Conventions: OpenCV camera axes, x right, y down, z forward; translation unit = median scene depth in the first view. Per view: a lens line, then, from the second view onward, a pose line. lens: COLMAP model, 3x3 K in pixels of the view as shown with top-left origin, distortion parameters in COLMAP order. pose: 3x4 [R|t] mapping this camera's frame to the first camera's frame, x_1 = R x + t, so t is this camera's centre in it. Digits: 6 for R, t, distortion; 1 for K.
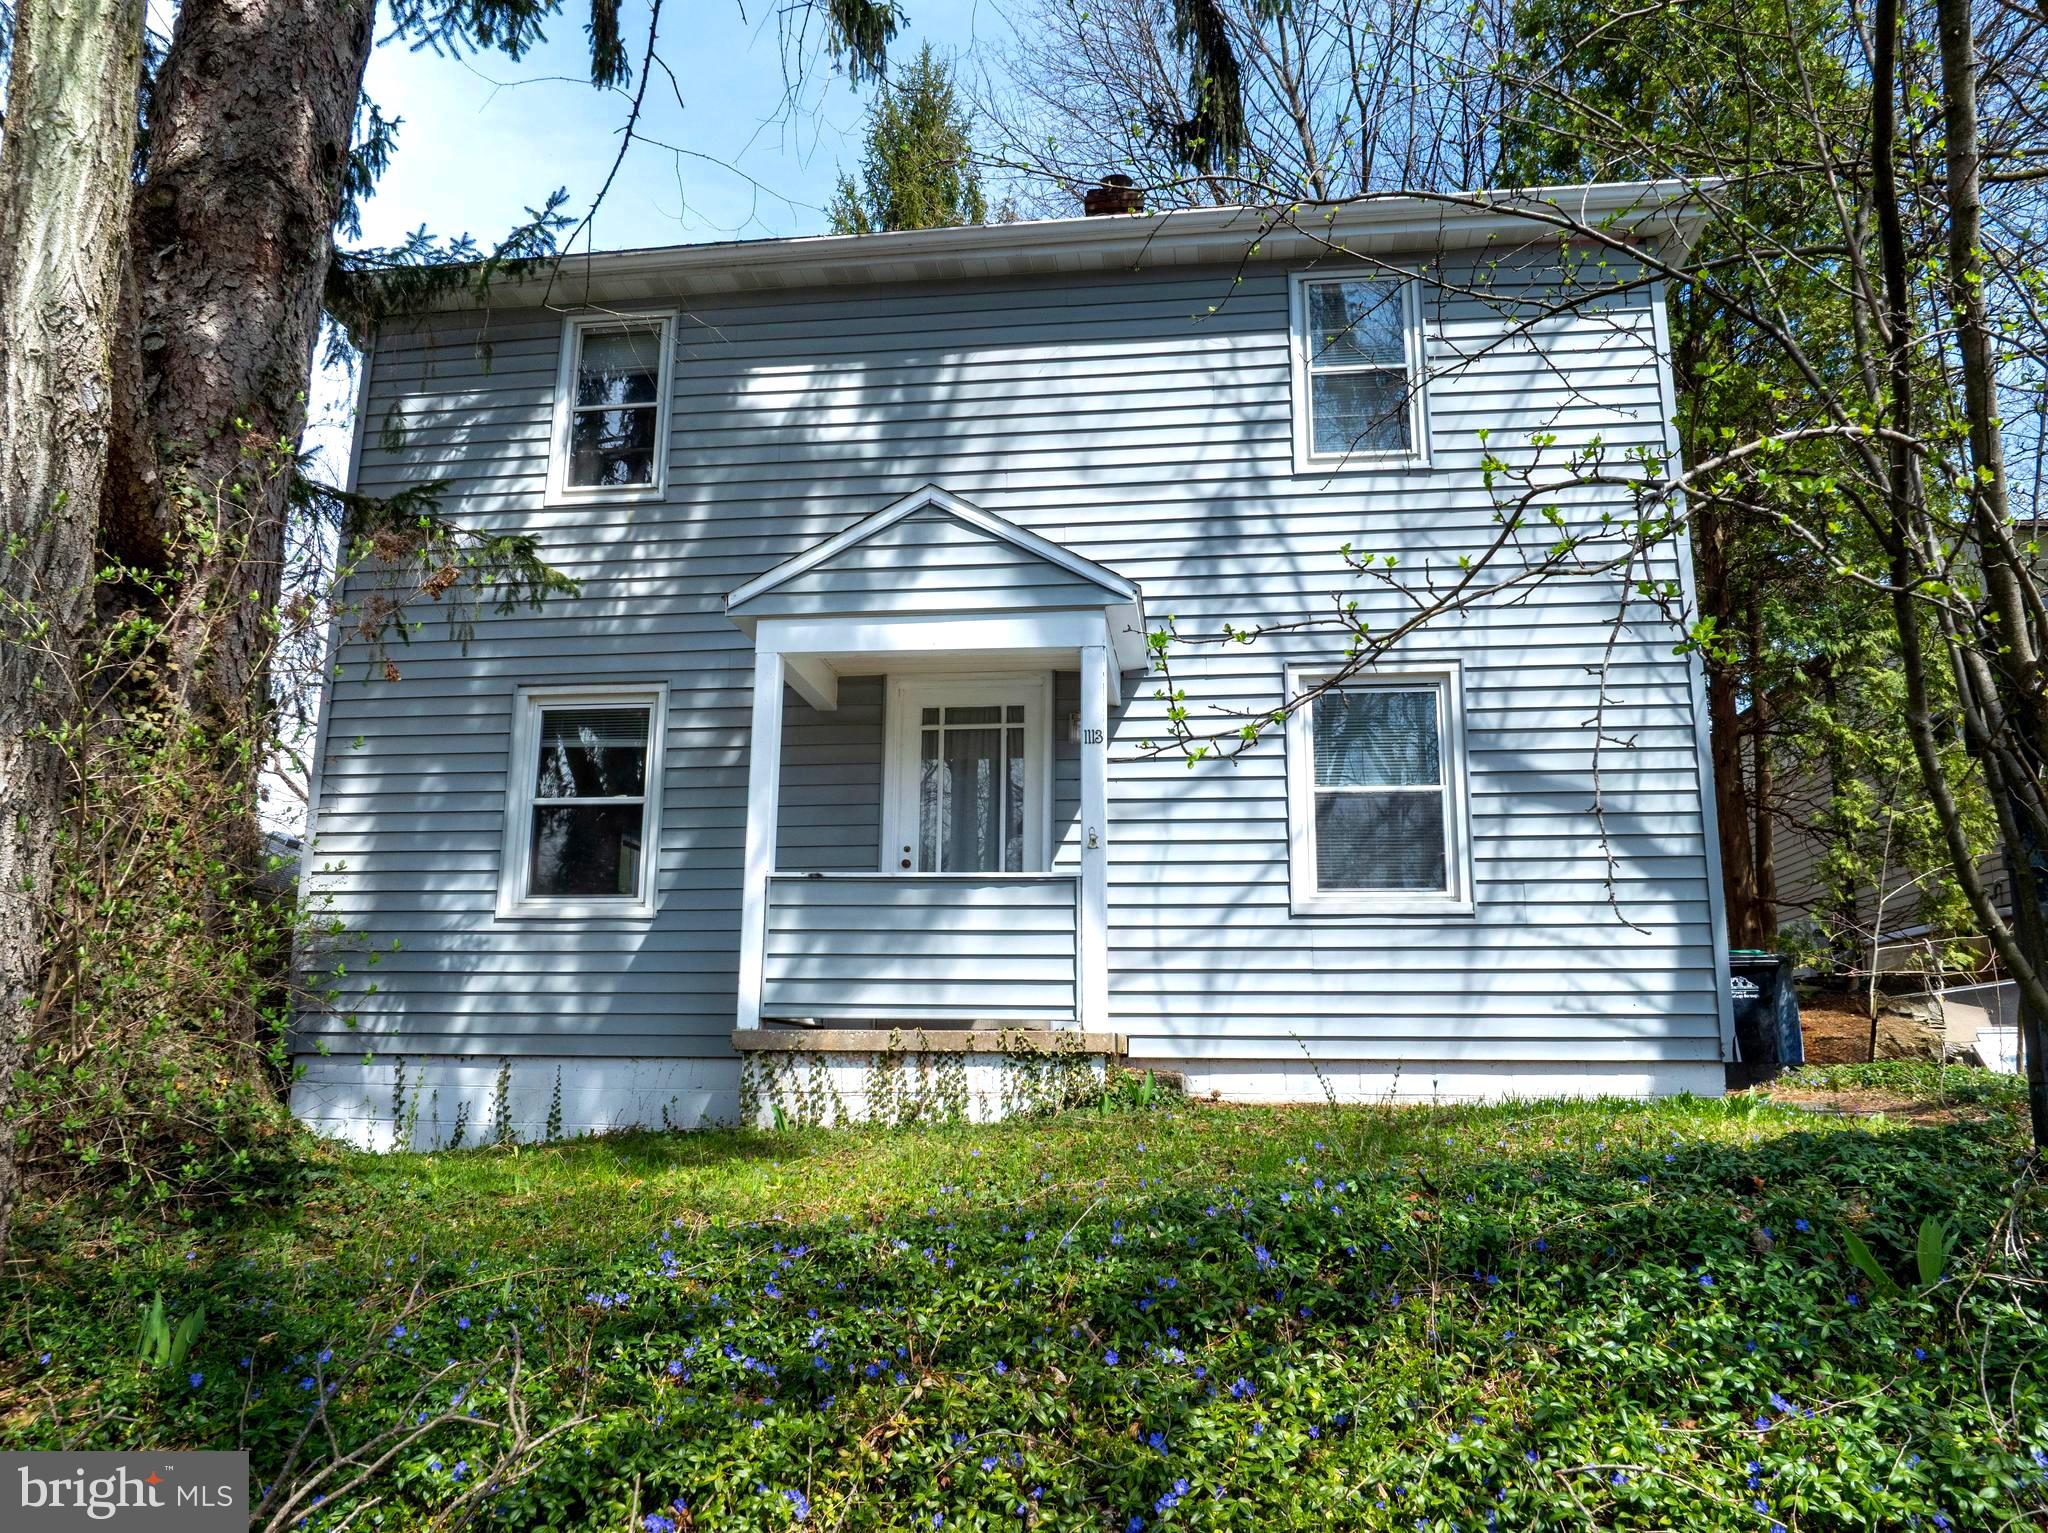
lens RADIAL K [[1438.7, 0, 1024.0], [0, 1438.7, 766.5], [0, 0, 1]] dist [-0.030722, -0.001557]
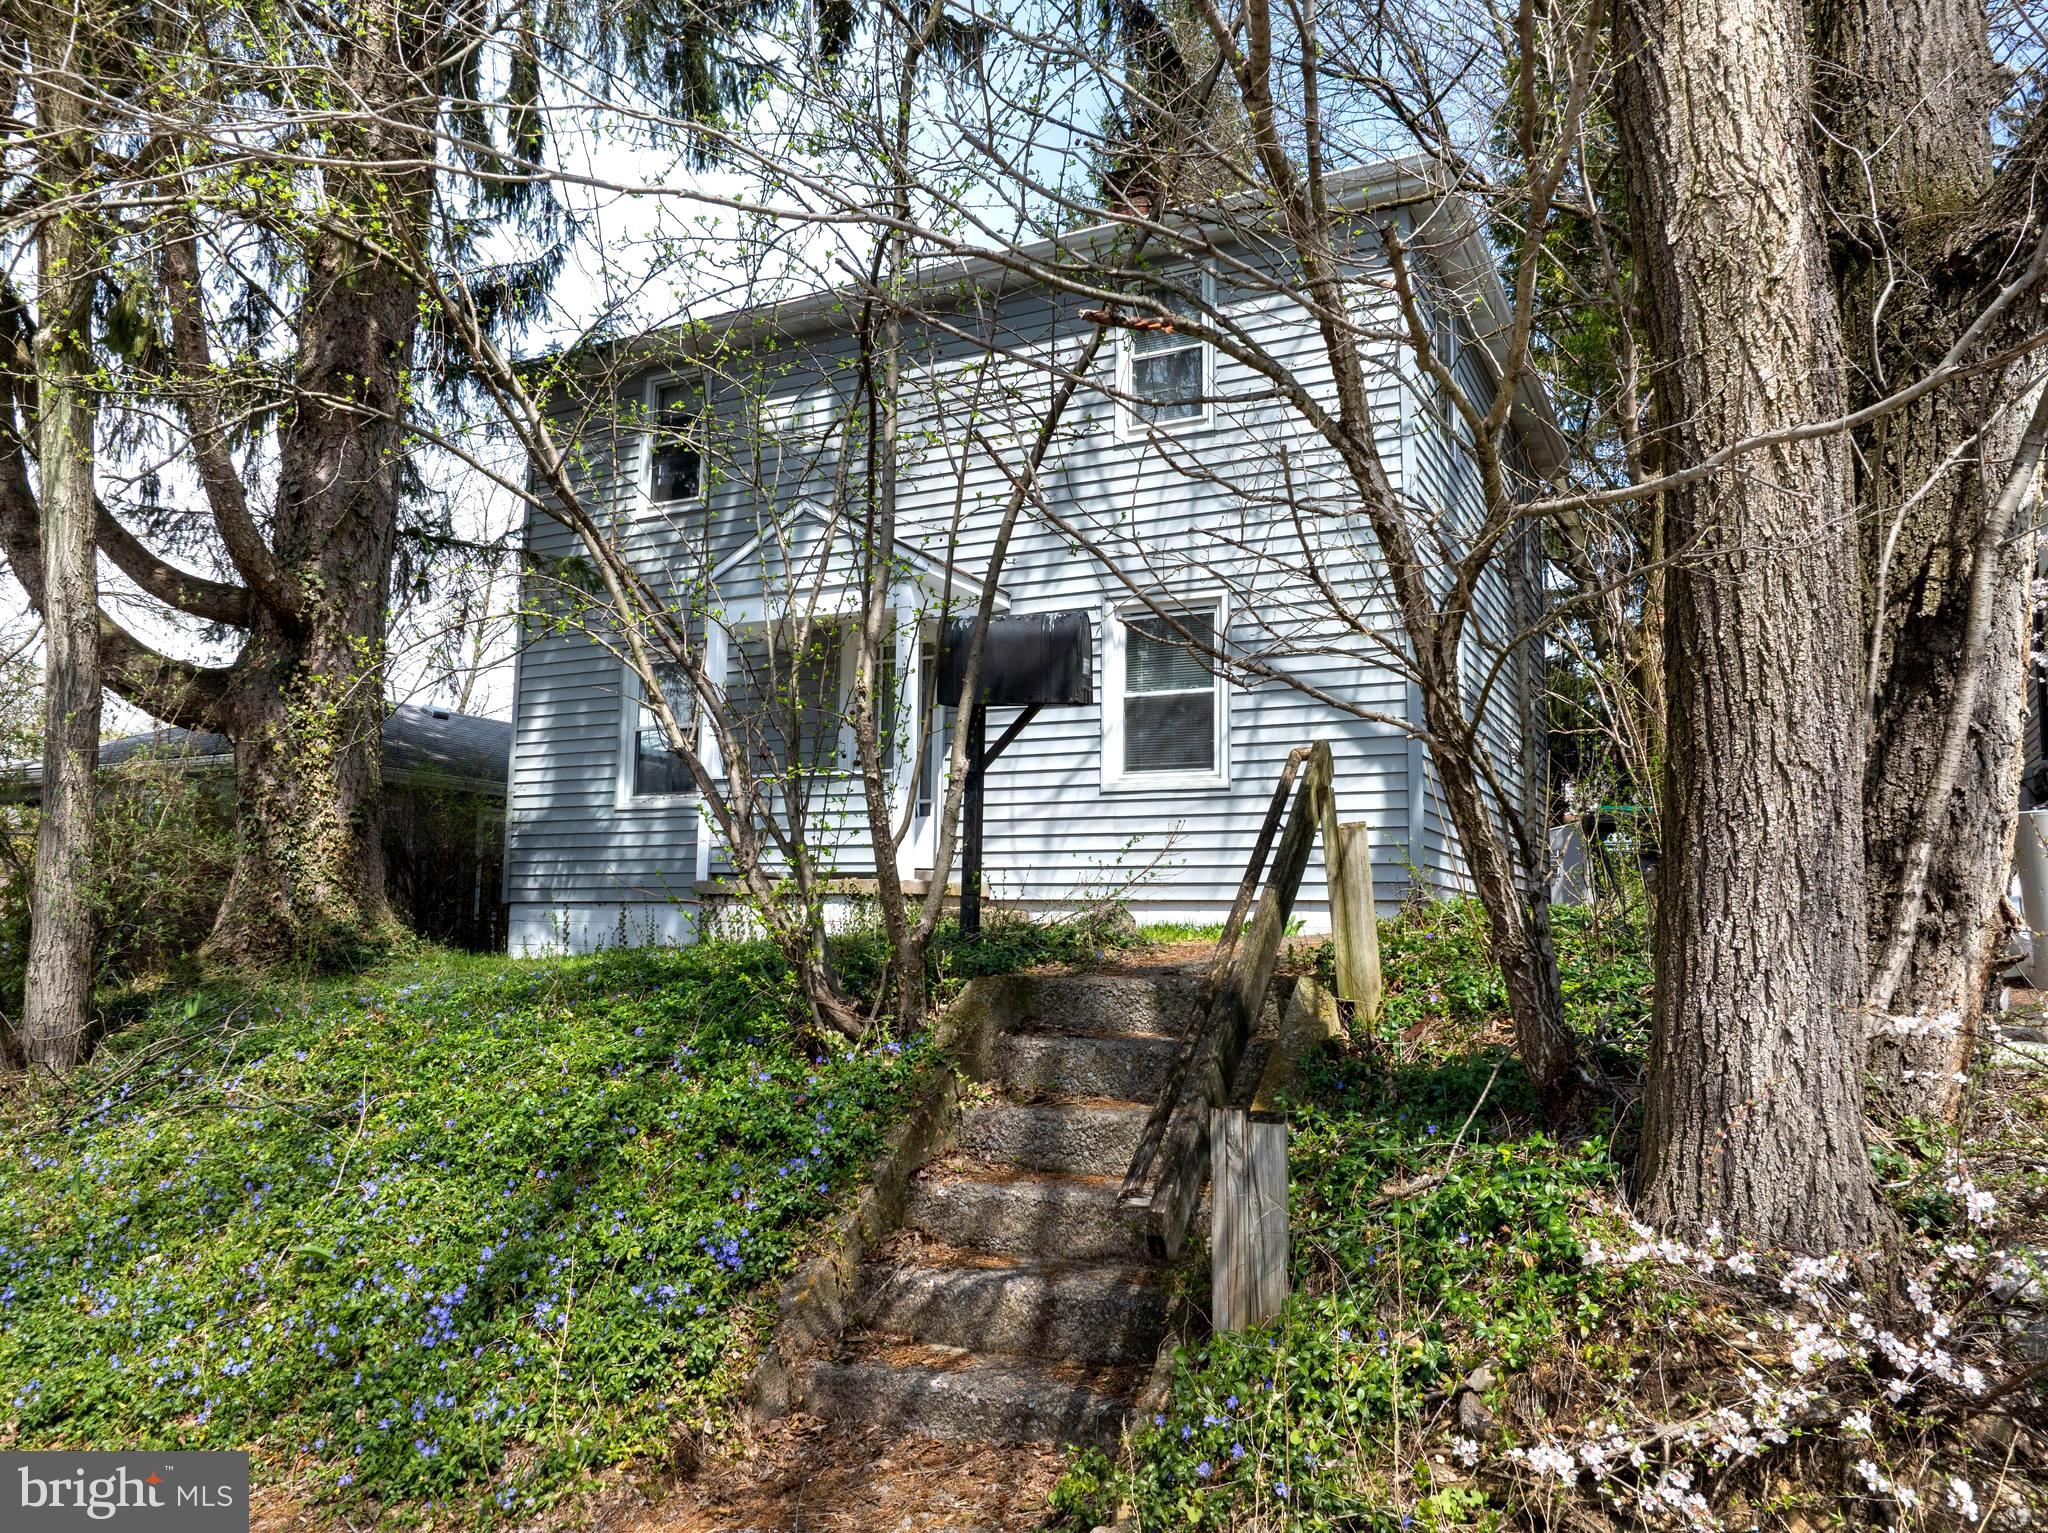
lens RADIAL K [[1438.7, 0, 1024.0], [0, 1438.7, 766.5], [0, 0, 1]] dist [-0.030722, -0.001557]
pose [[0.941948, -0.036377, -0.333782, 0.555339], [0.066177, 0.994727, 0.078346, -0.027992], [0.329172, -0.095887, 0.939389, -0.258100]]
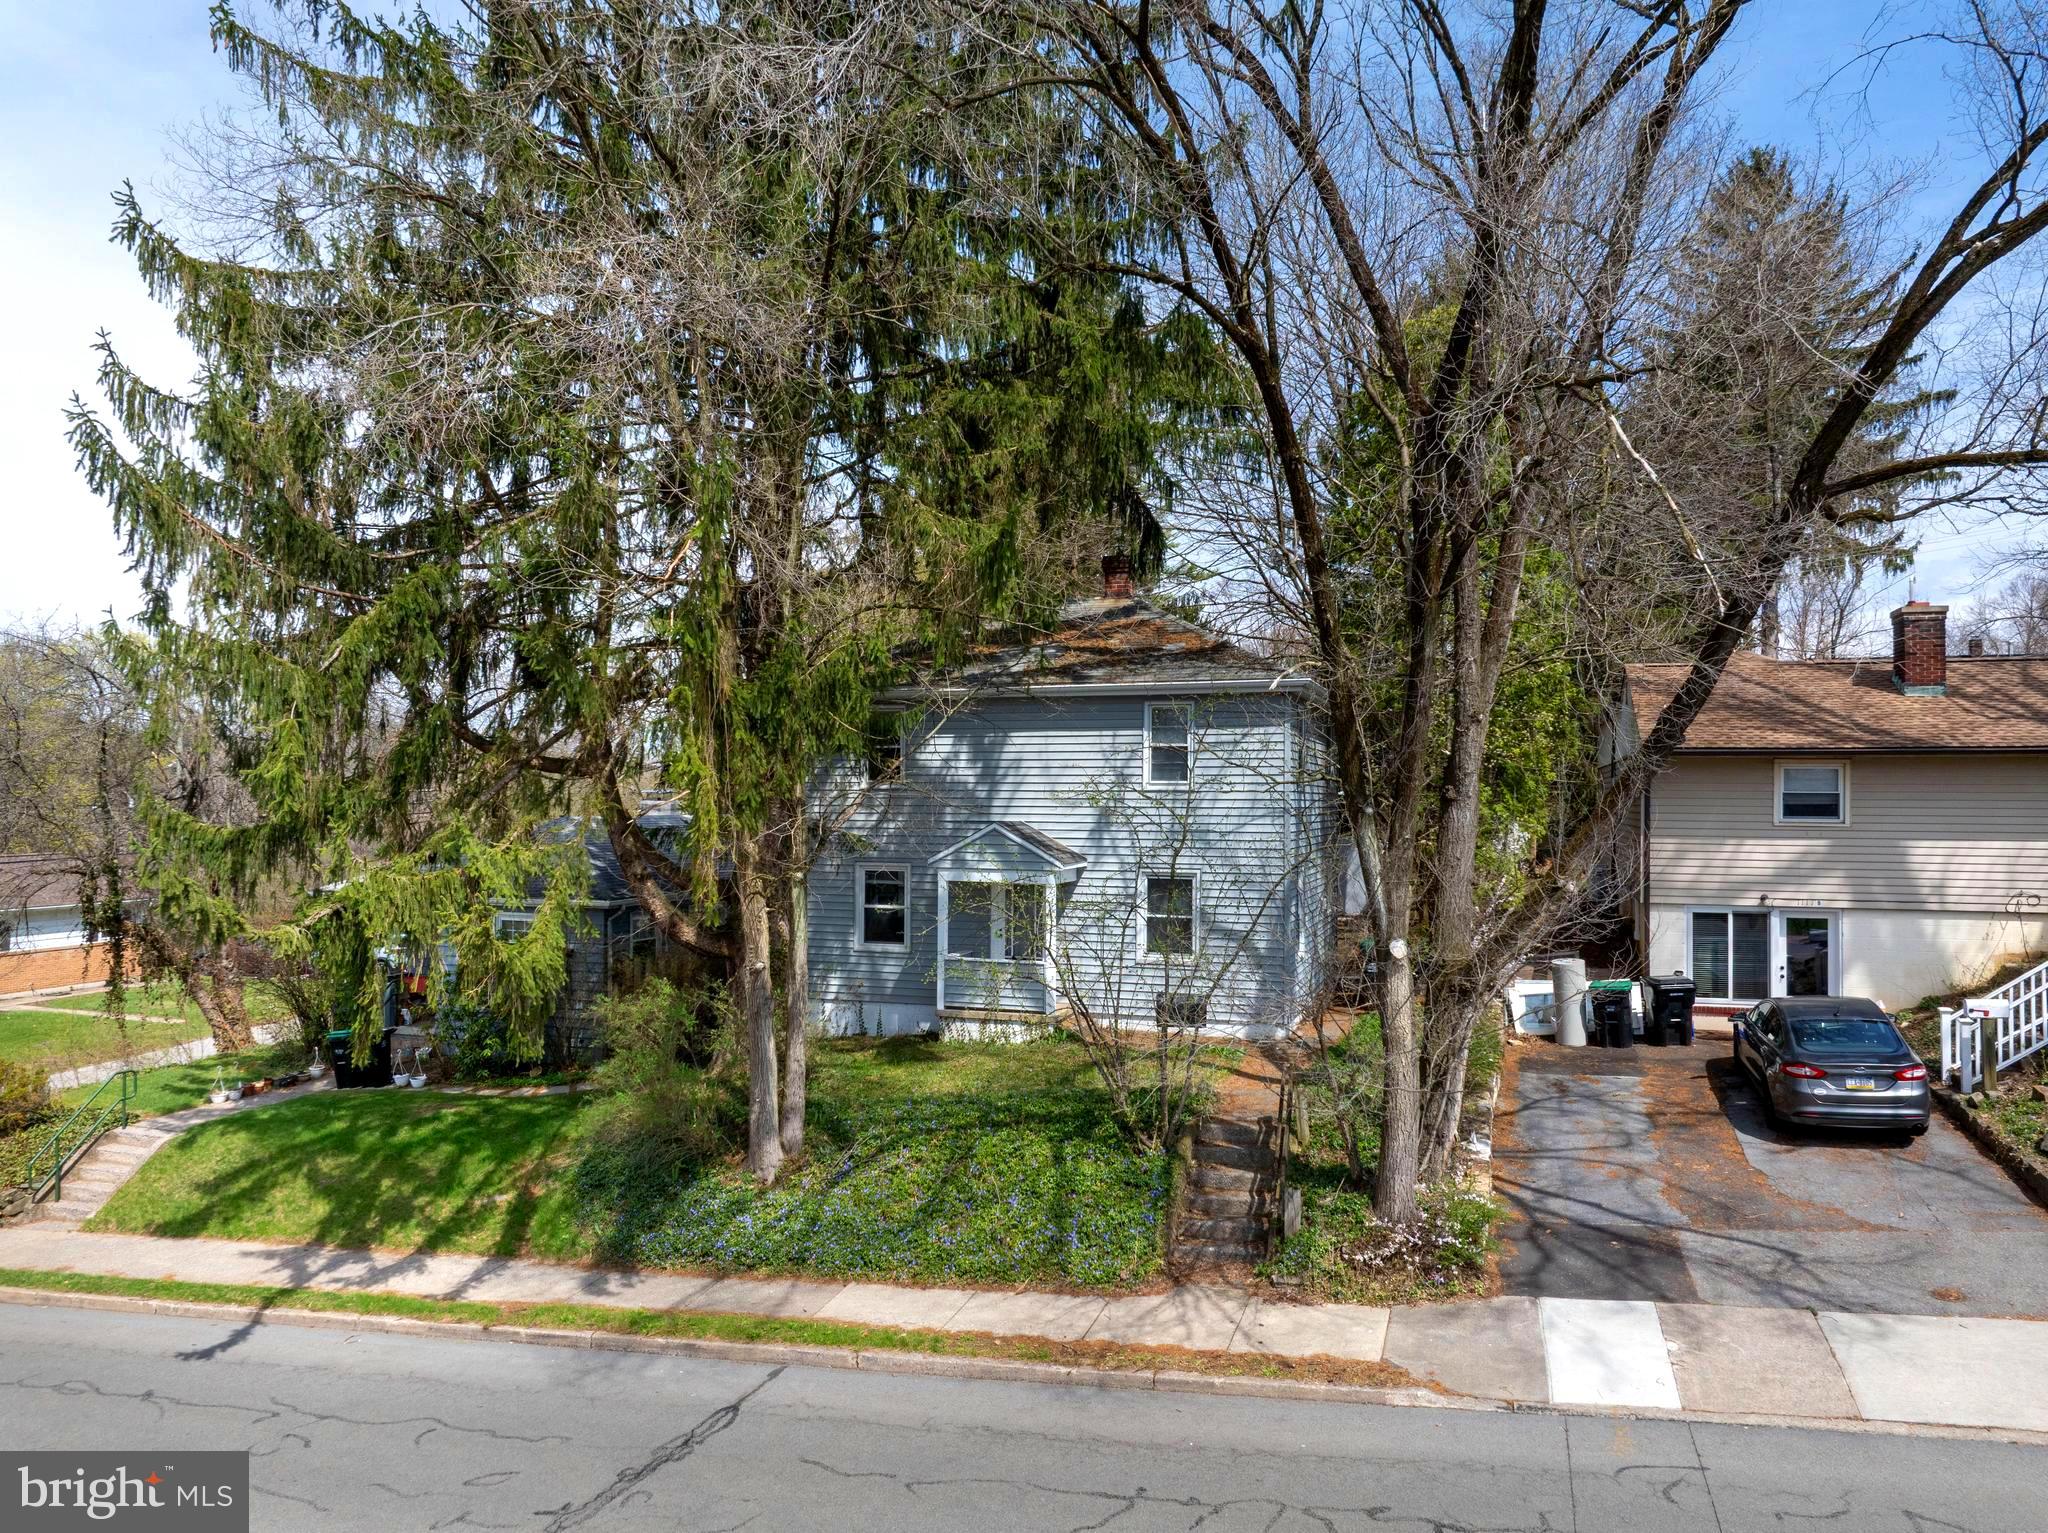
lens RADIAL K [[1438.7, 0, 1024.0], [0, 1438.7, 766.5], [0, 0, 1]] dist [-0.030722, -0.001557]
pose [[0.982309, -0.024558, -0.185653, 0.492219], [0.062488, 0.977529, 0.201327, -0.811623], [0.176537, -0.209366, 0.961769, -1.575433]]
